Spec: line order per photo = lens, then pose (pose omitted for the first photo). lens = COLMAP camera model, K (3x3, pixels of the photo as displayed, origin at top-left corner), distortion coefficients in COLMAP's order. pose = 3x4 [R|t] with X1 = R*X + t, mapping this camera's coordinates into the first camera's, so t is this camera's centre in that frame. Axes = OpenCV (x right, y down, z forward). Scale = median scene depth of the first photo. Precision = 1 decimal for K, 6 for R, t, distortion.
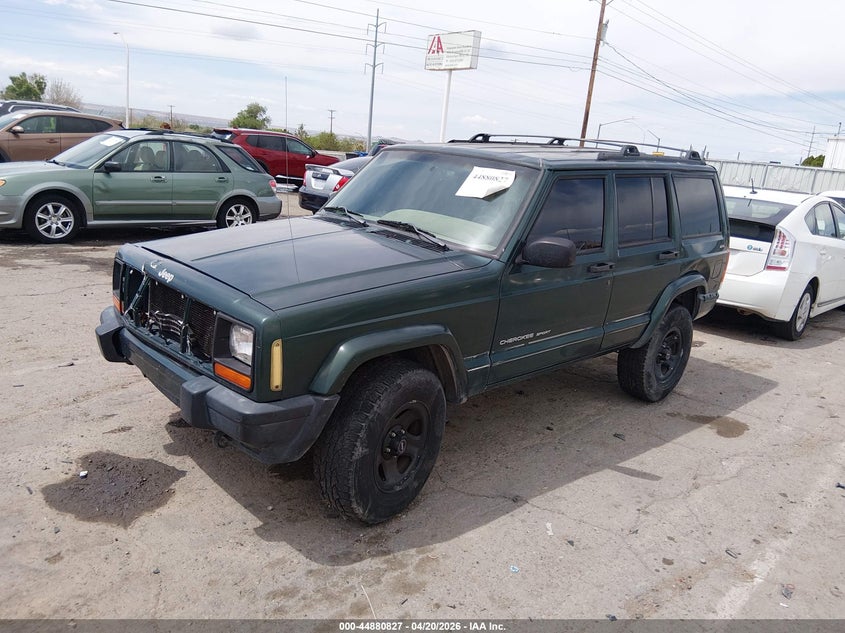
lens RADIAL K [[630.0, 0, 422.5], [0, 630.0, 316.5], [0, 0, 1]] dist [0.053477, -0.103072]
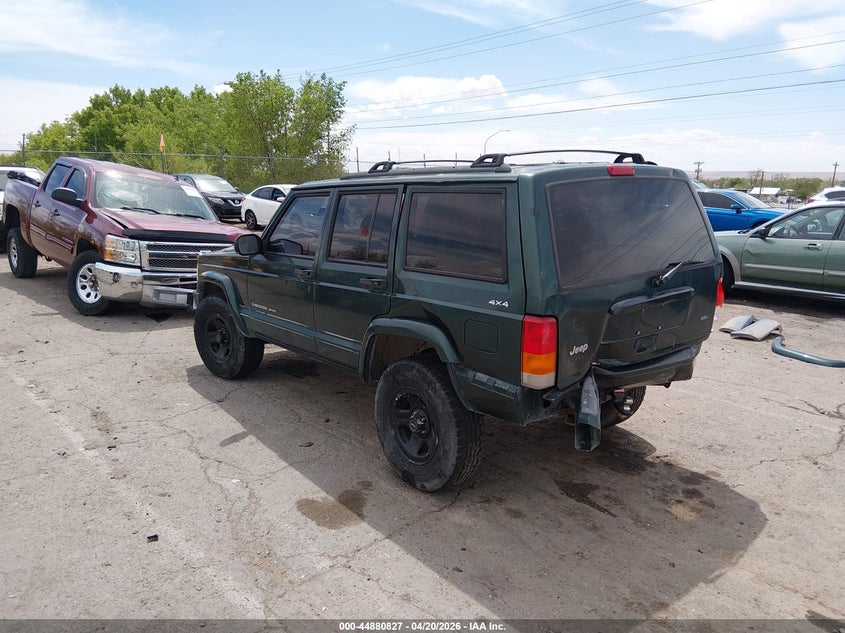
lens RADIAL K [[630.0, 0, 422.5], [0, 630.0, 316.5], [0, 0, 1]] dist [0.053477, -0.103072]
pose [[-0.049630, 0.116950, -0.991897, 1.241574], [-0.271340, 0.954190, 0.126080, -0.178892], [0.961203, 0.275398, -0.015623, 1.101367]]
